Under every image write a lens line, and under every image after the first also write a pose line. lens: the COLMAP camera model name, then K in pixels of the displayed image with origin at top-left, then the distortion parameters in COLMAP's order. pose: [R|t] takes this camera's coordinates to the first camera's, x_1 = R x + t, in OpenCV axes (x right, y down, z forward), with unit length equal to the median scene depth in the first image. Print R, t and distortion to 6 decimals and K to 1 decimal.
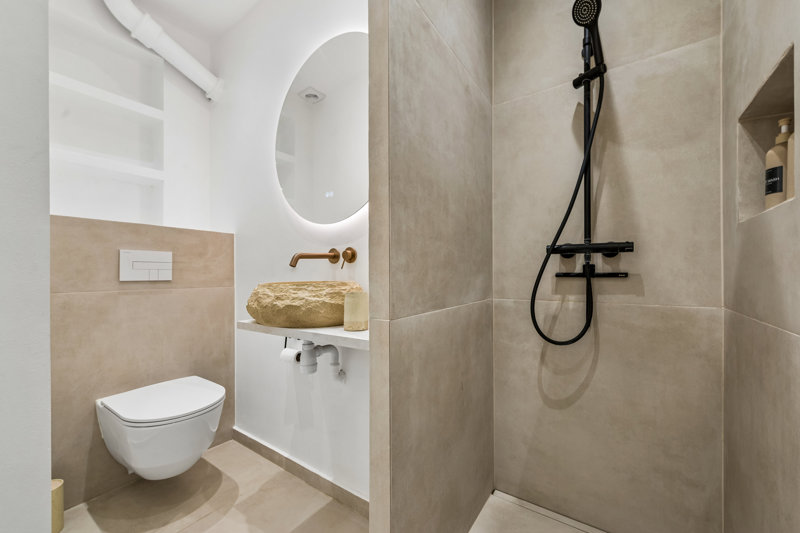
lens RADIAL K [[316.4, 0, 406.3], [0, 316.4, 277.4], [0, 0, 1]] dist [0.000018, -0.000635]
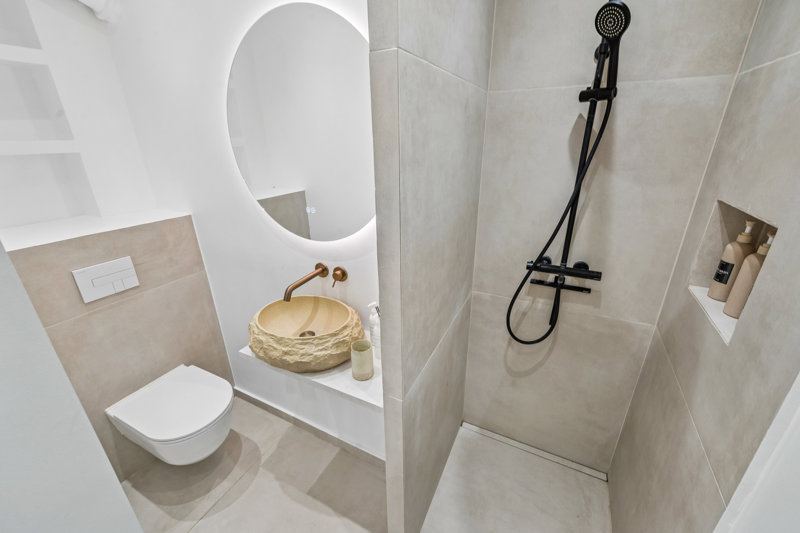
lens RADIAL K [[316.4, 0, 410.6], [0, 316.4, 279.1], [0, 0, 1]] dist [0.000018, -0.000635]
pose [[0.989485, -0.054819, 0.133846, -0.094275], [0.001565, 0.929397, 0.369079, -0.435039], [-0.144629, -0.364988, 0.919710, 0.043572]]
